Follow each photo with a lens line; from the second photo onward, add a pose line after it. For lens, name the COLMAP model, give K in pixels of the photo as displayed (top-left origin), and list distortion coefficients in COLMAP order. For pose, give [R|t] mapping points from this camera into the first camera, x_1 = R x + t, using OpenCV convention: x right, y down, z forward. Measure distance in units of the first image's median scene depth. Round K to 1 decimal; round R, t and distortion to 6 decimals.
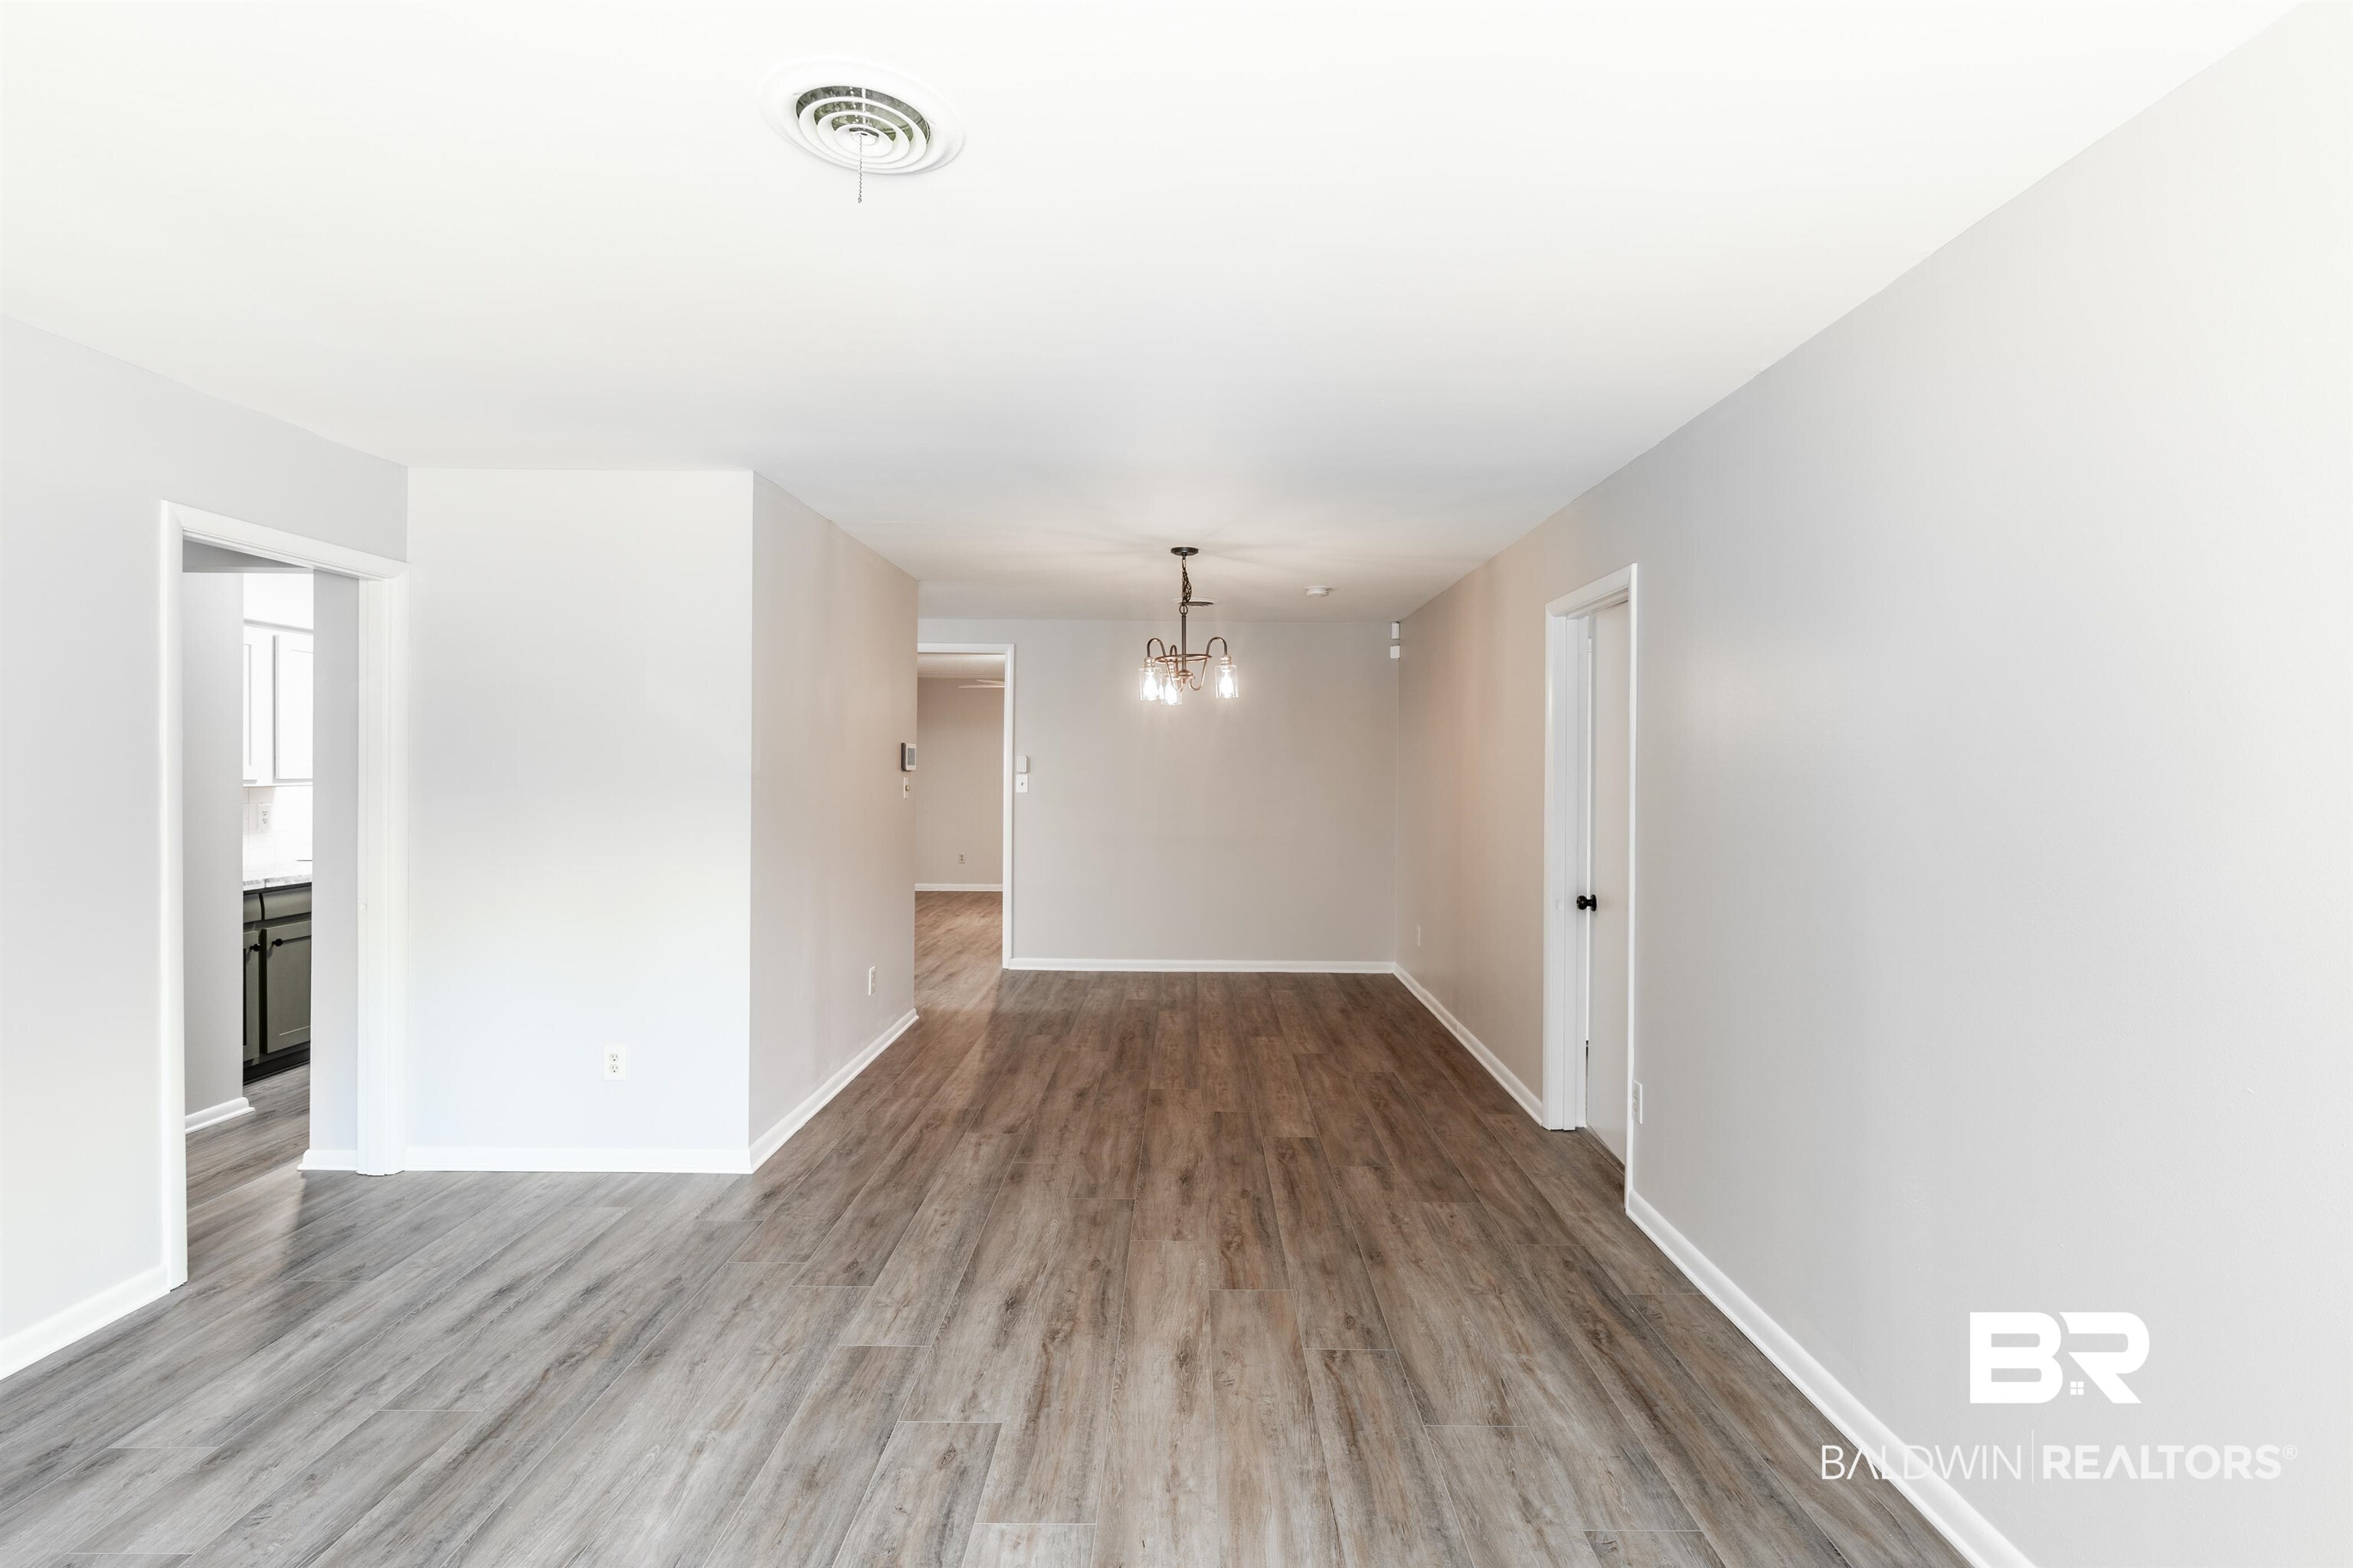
lens RADIAL K [[1108.8, 0, 1207.9], [0, 1108.8, 799.1], [0, 0, 1]] dist [-0.014713, 0.006194]
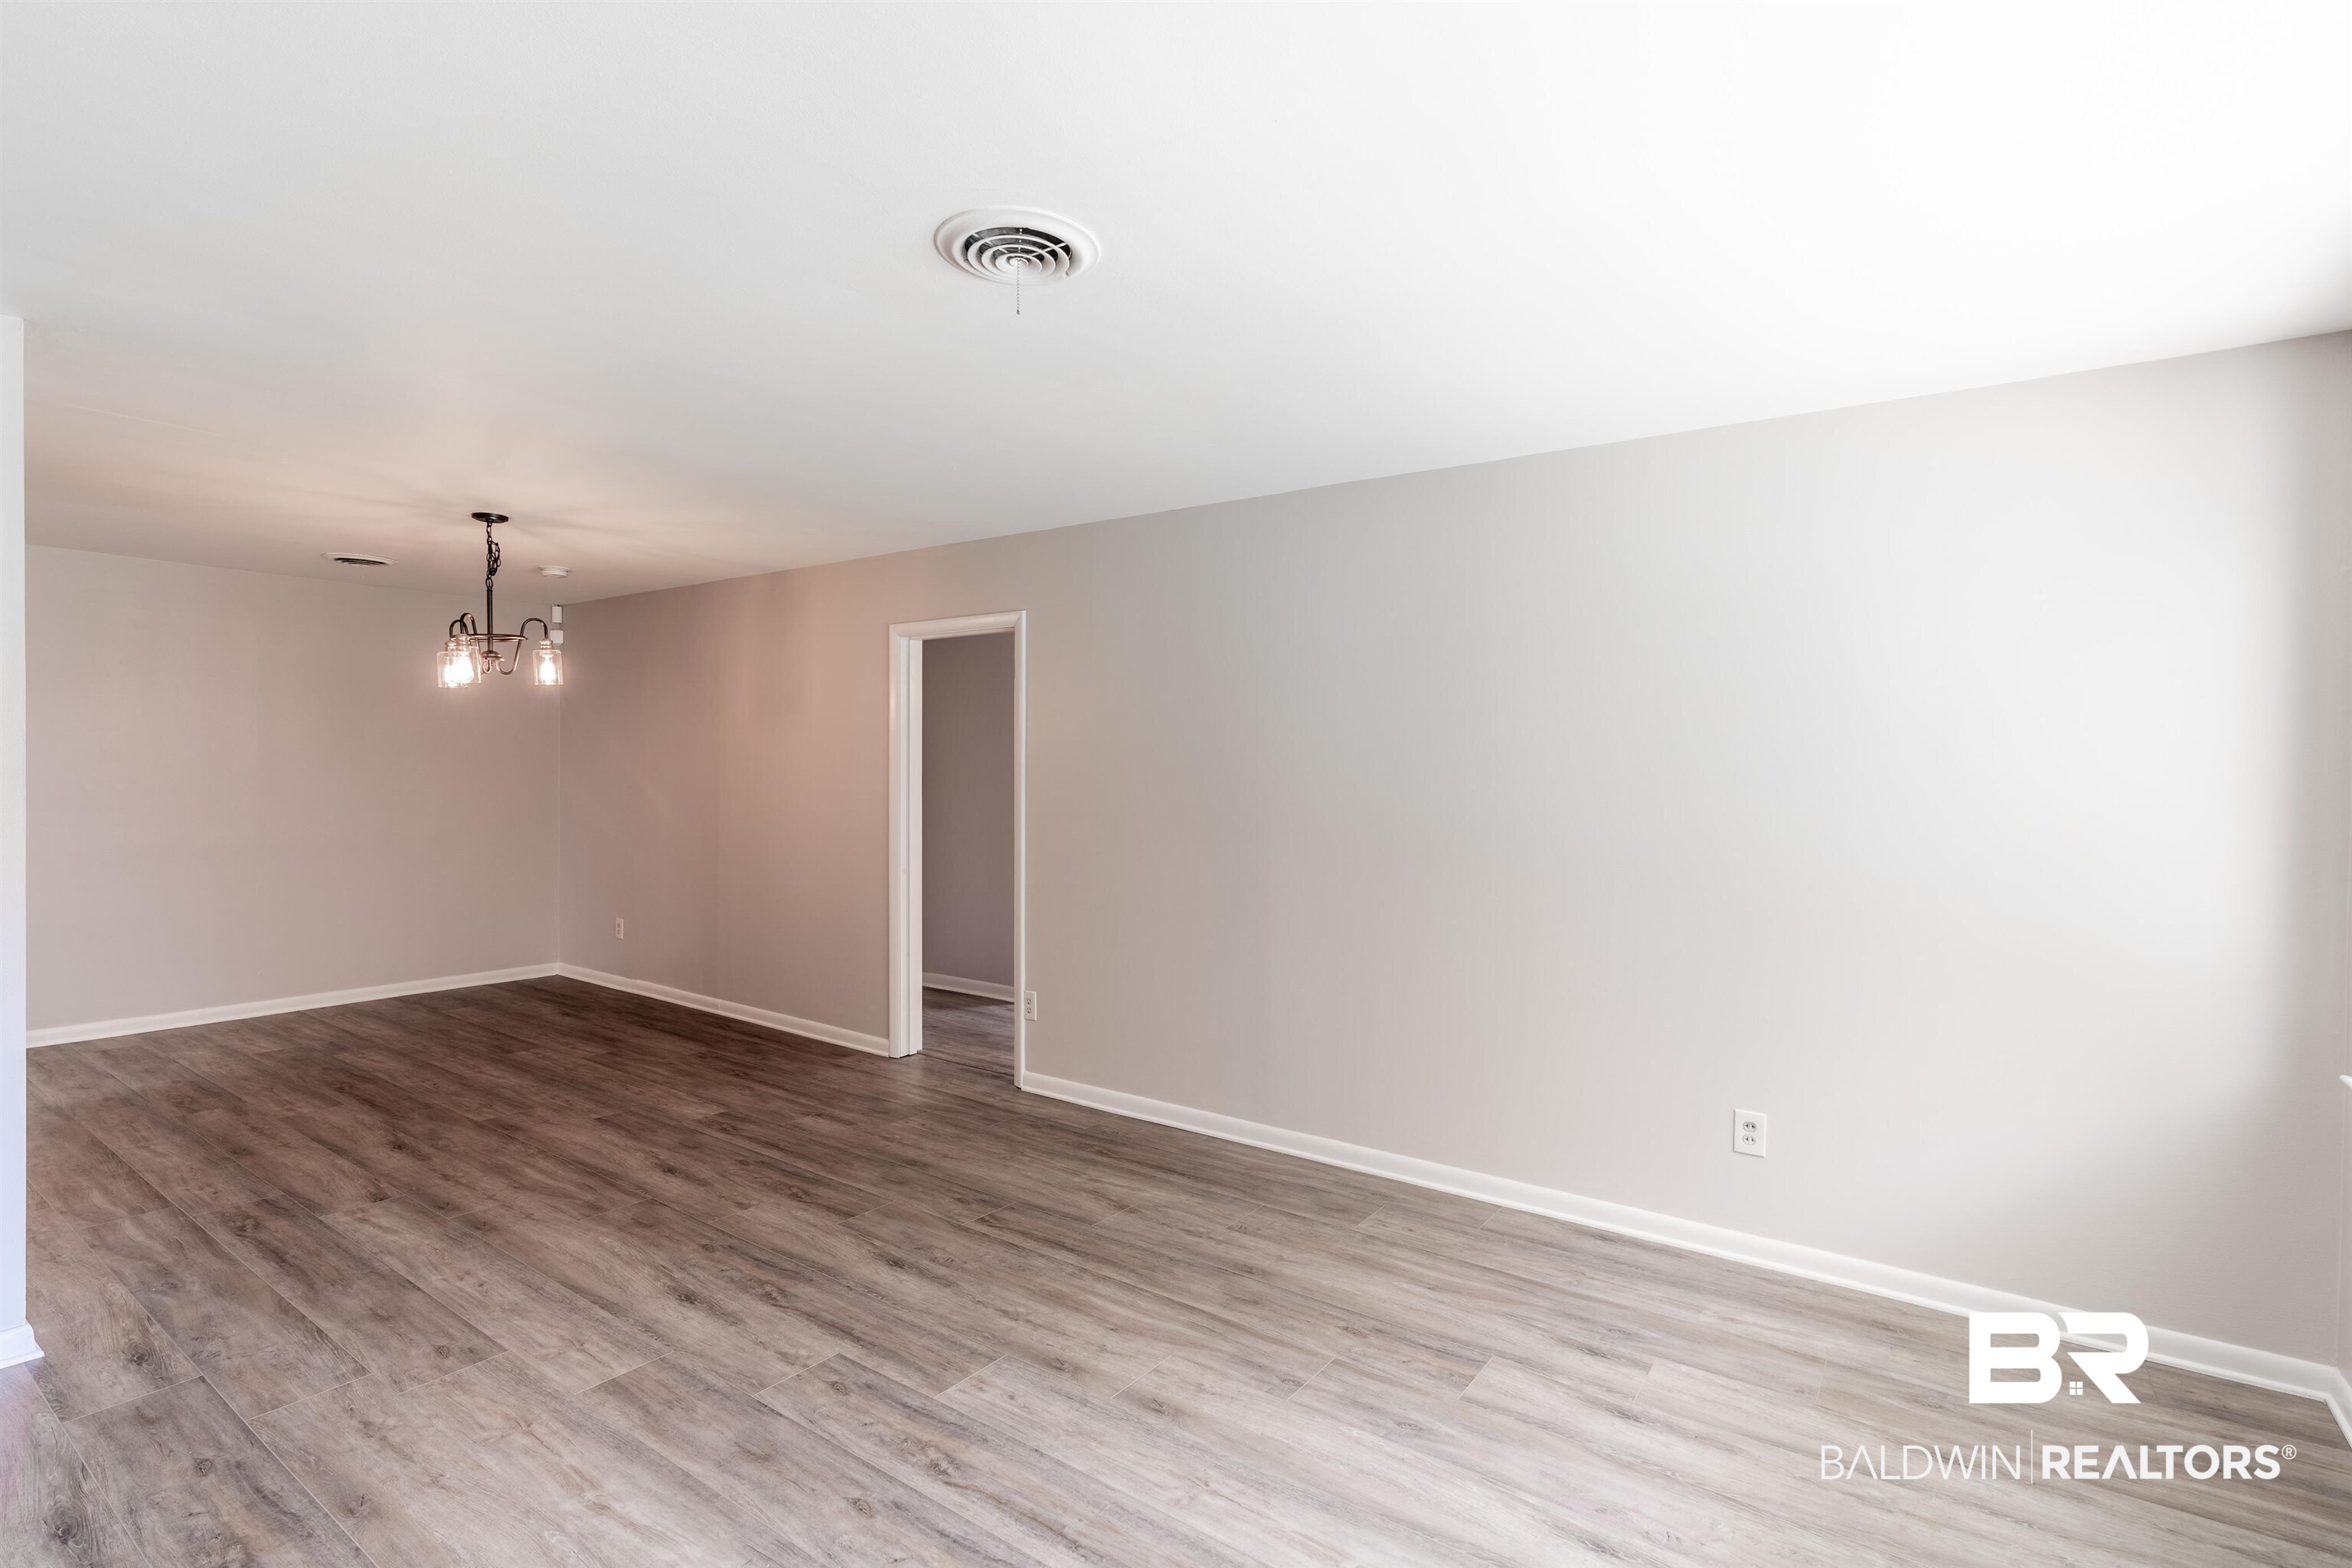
lens RADIAL K [[1108.3, 0, 1146.8], [0, 1108.3, 787.8], [0, 0, 1]] dist [-0.014713, 0.006194]
pose [[0.604357, -0.018518, 0.796499, -0.647307], [0.018206, 0.999790, 0.009430, -0.005763], [-0.796506, 0.008802, 0.604567, 0.057644]]
